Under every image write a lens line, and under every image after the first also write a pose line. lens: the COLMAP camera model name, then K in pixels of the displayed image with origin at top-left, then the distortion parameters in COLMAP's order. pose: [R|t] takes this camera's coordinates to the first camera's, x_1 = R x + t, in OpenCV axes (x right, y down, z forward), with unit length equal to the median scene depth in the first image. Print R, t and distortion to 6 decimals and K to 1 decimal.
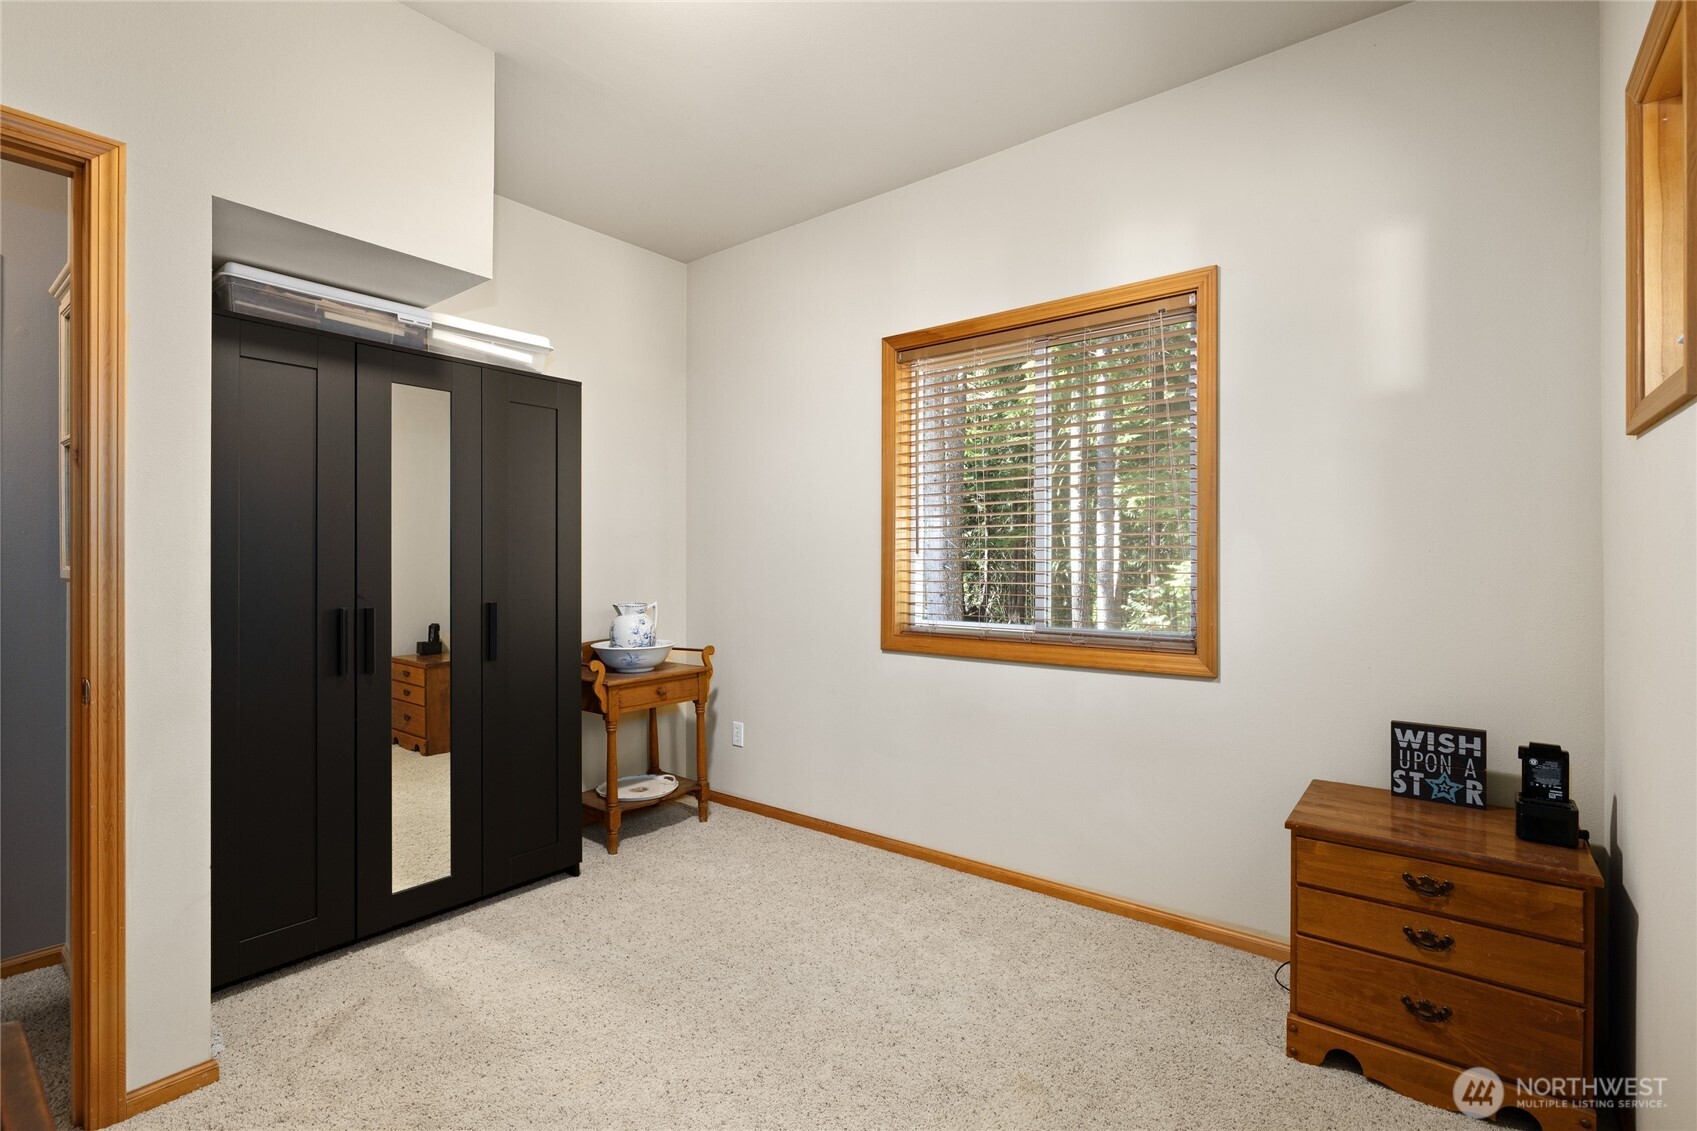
lens RADIAL K [[777.5, 0, 847.5], [0, 777.5, 561.3], [0, 0, 1]] dist [-0.005239, -0.000321]
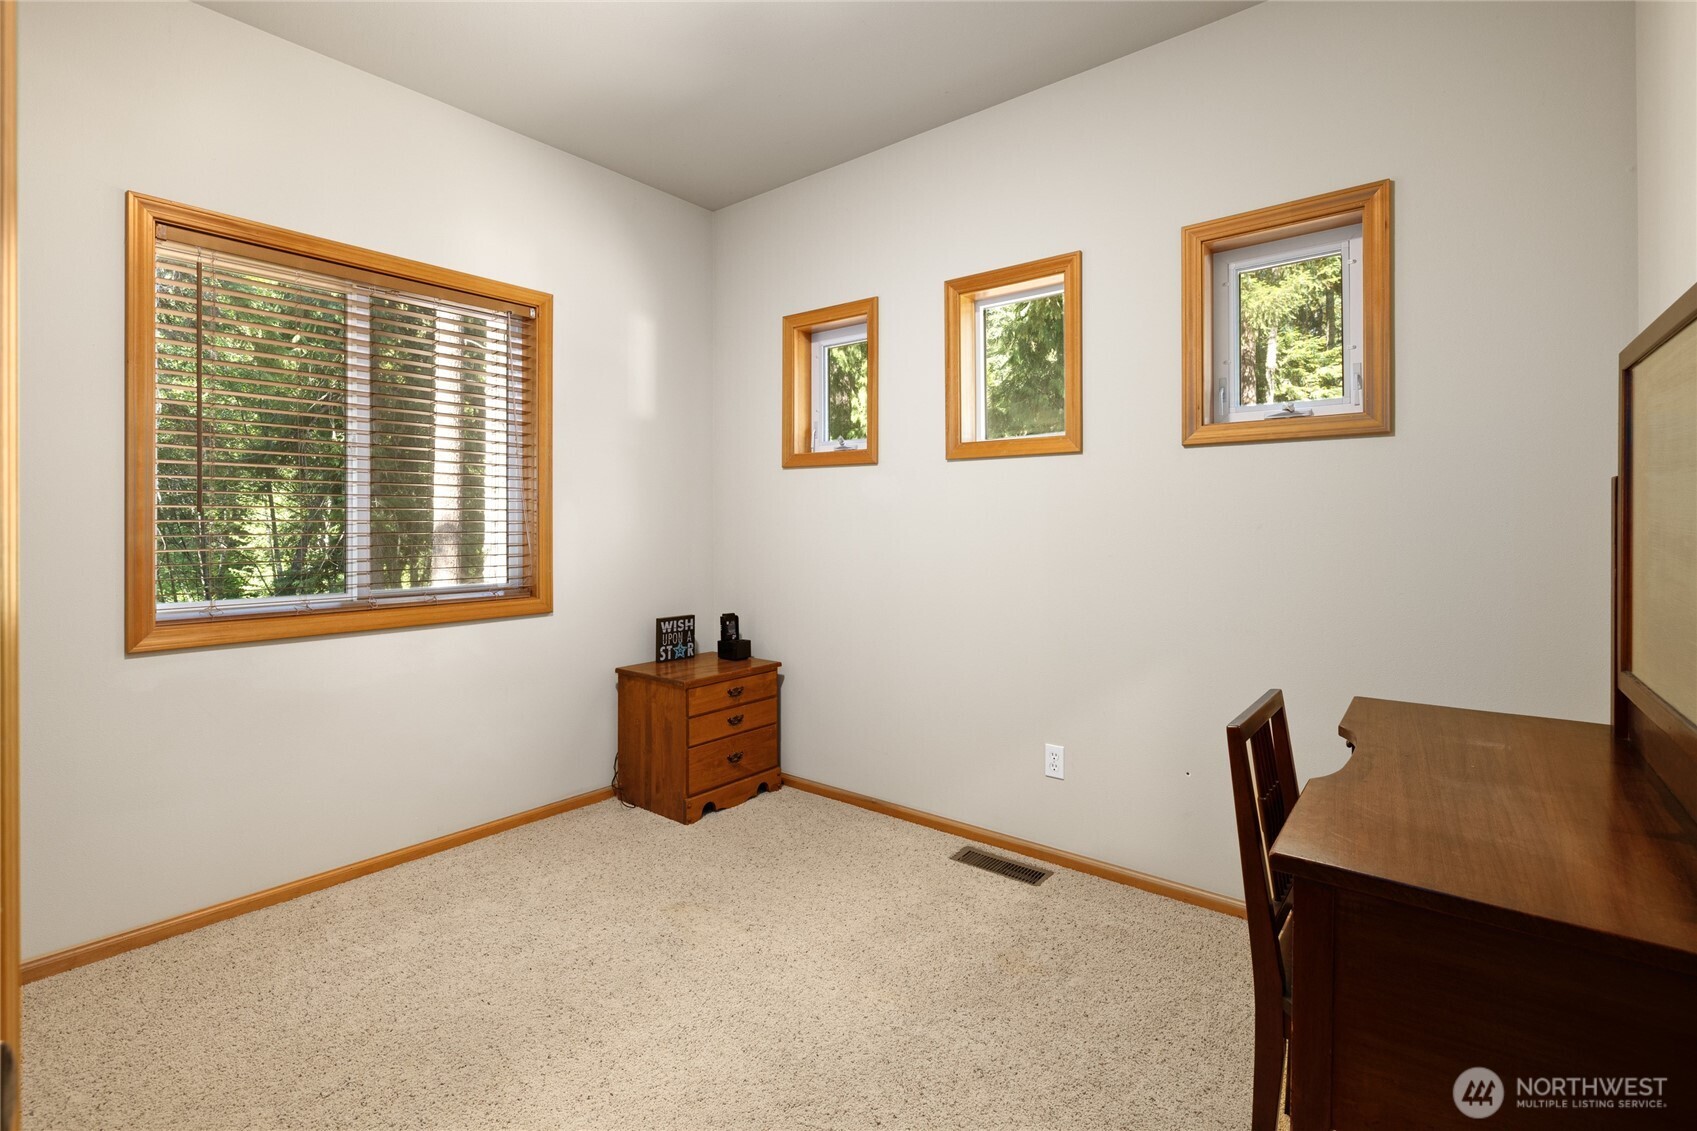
lens RADIAL K [[777.5, 0, 827.4], [0, 777.5, 522.8], [0, 0, 1]] dist [-0.005239, -0.000321]
pose [[0.024765, -0.000640, 0.999693, -0.971855], [0.000948, 0.999999, 0.000617, -0.000428], [-0.999693, 0.000932, 0.024766, 0.604232]]
